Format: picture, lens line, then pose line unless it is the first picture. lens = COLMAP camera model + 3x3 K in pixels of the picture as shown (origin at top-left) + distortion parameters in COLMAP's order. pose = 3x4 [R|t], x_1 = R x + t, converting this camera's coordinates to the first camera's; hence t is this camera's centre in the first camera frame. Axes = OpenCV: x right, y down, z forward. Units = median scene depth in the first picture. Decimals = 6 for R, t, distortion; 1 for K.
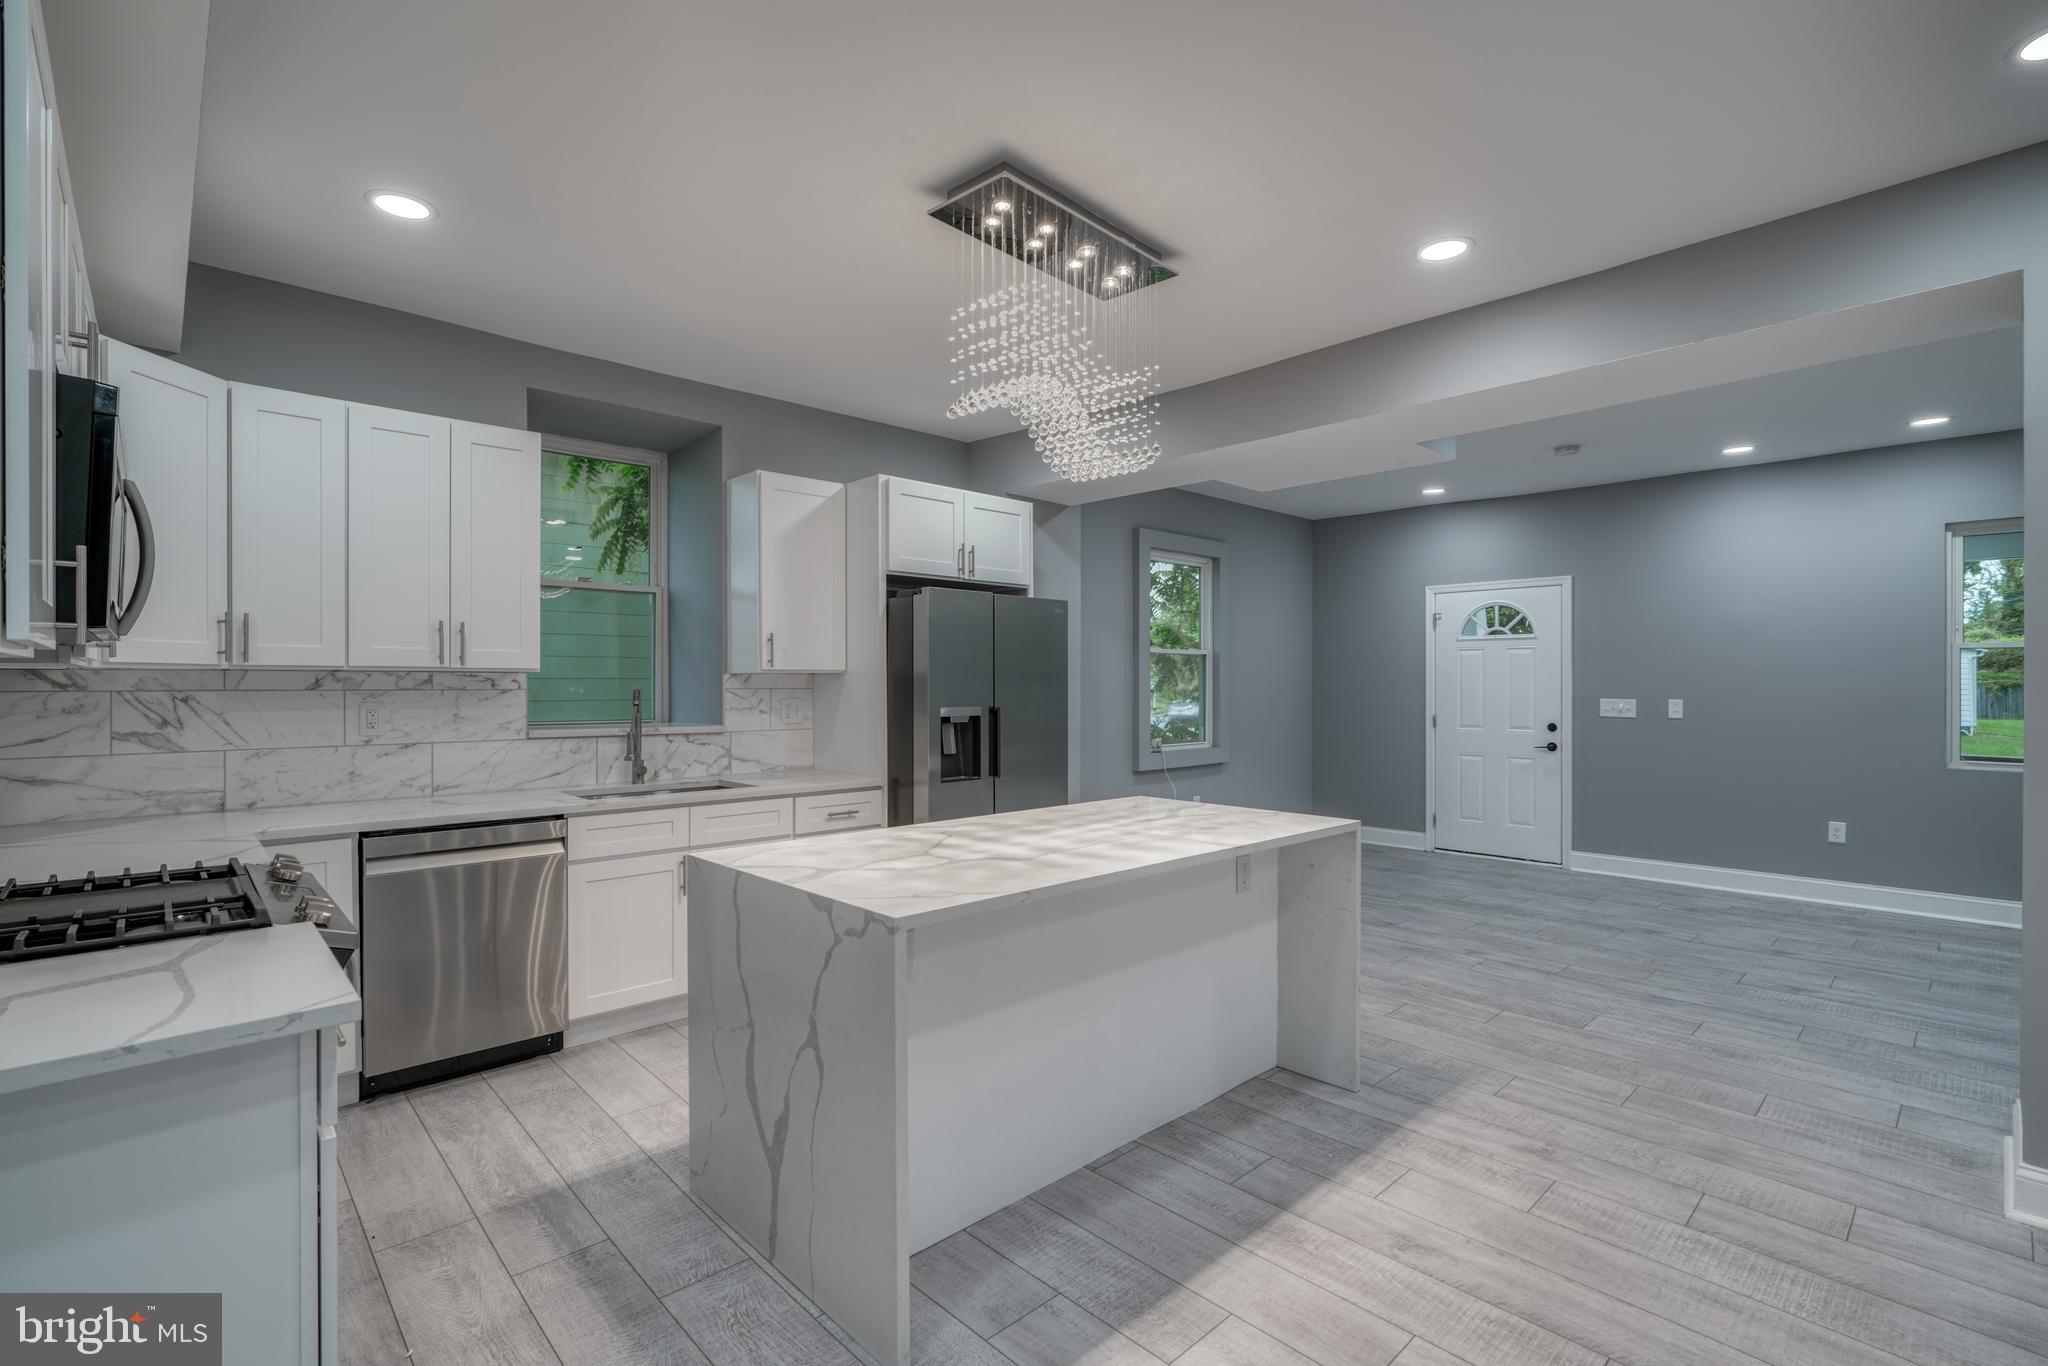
lens RADIAL K [[931.0, 0, 1021.8], [0, 931.0, 687.4], [0, 0, 1]] dist [-0.011481, 0.005912]
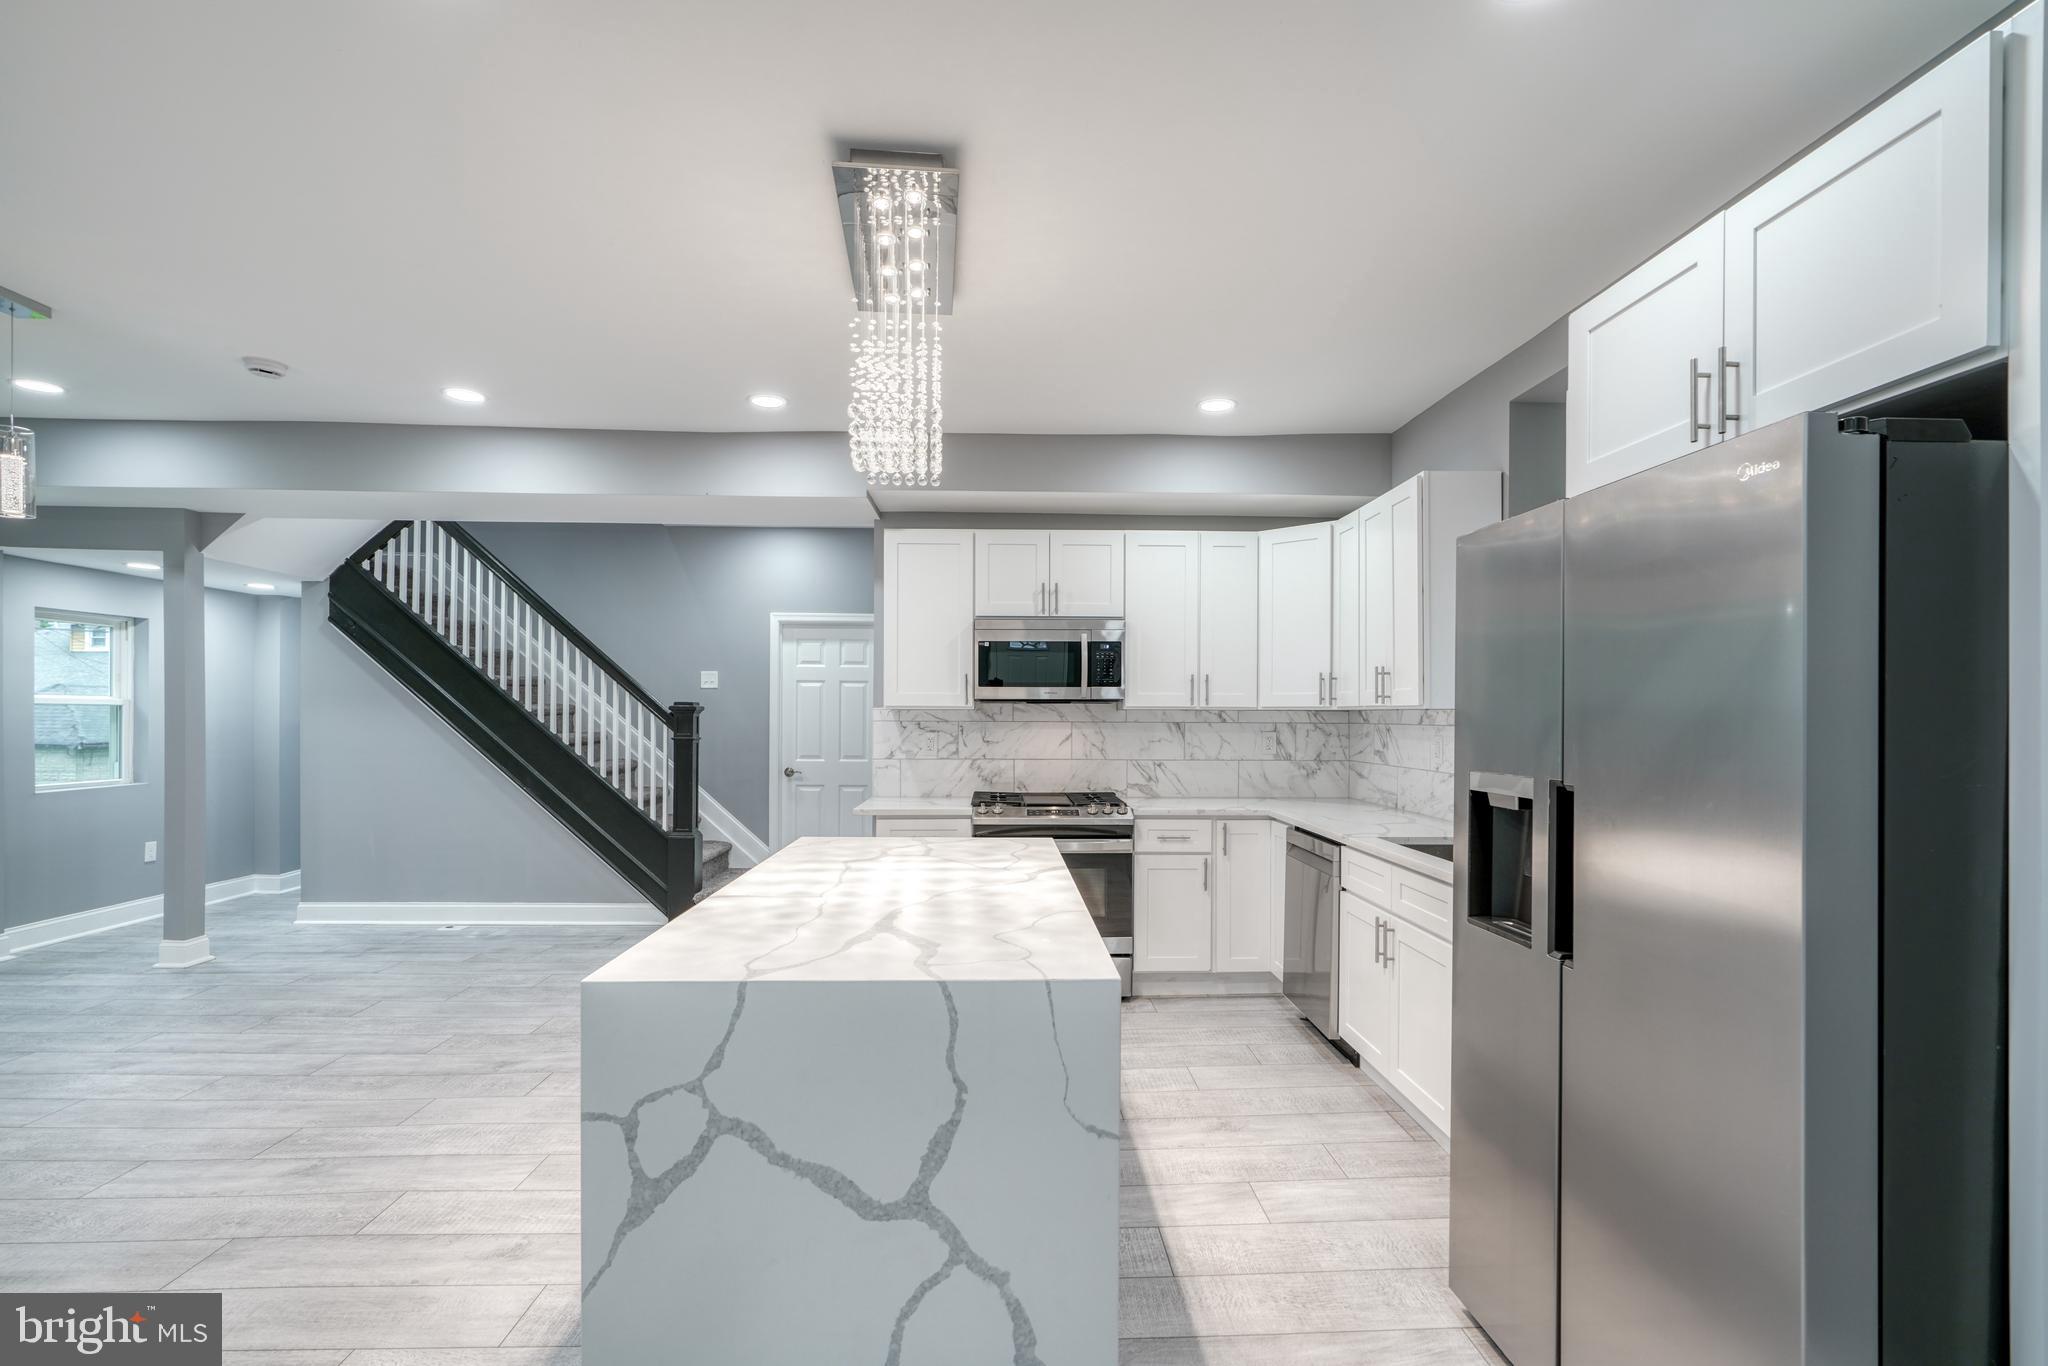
lens RADIAL K [[932.0, 0, 1023.2], [0, 932.0, 722.8], [0, 0, 1]] dist [-0.011652, 0.006694]
pose [[-0.661709, 0.003299, -0.749754, 0.553729], [-0.008825, 0.999887, 0.012188, -0.010217], [0.749709, 0.014682, -0.661605, 1.432483]]
